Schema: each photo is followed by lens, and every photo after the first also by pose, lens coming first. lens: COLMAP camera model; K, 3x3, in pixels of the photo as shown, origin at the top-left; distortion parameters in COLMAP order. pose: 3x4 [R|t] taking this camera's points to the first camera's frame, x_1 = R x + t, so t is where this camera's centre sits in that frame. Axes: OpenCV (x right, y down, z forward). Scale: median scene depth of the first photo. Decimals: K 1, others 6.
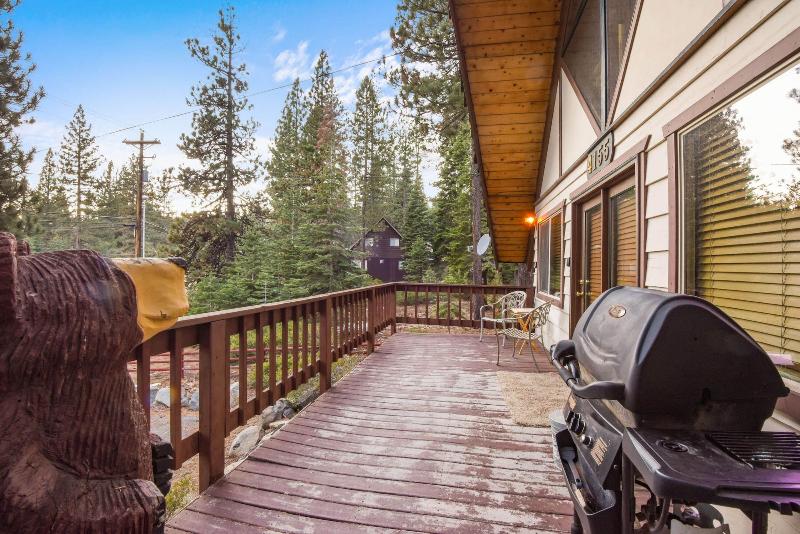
lens RADIAL K [[385.0, 0, 399.1], [0, 385.0, 268.7], [0, 0, 1]] dist [-0.000148, -0.000357]
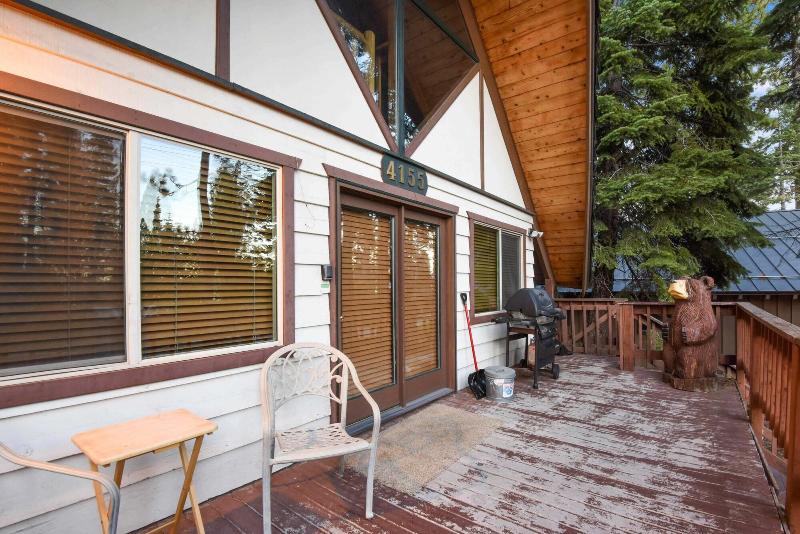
lens RADIAL K [[385.0, 0, 394.5], [0, 385.0, 272.8], [0, 0, 1]] dist [-0.000148, -0.000357]
pose [[-0.885438, -0.012395, 0.464591, 0.063668], [-0.016142, 0.999861, -0.004088, -0.024159], [-0.464476, -0.011119, -0.885516, 2.081910]]
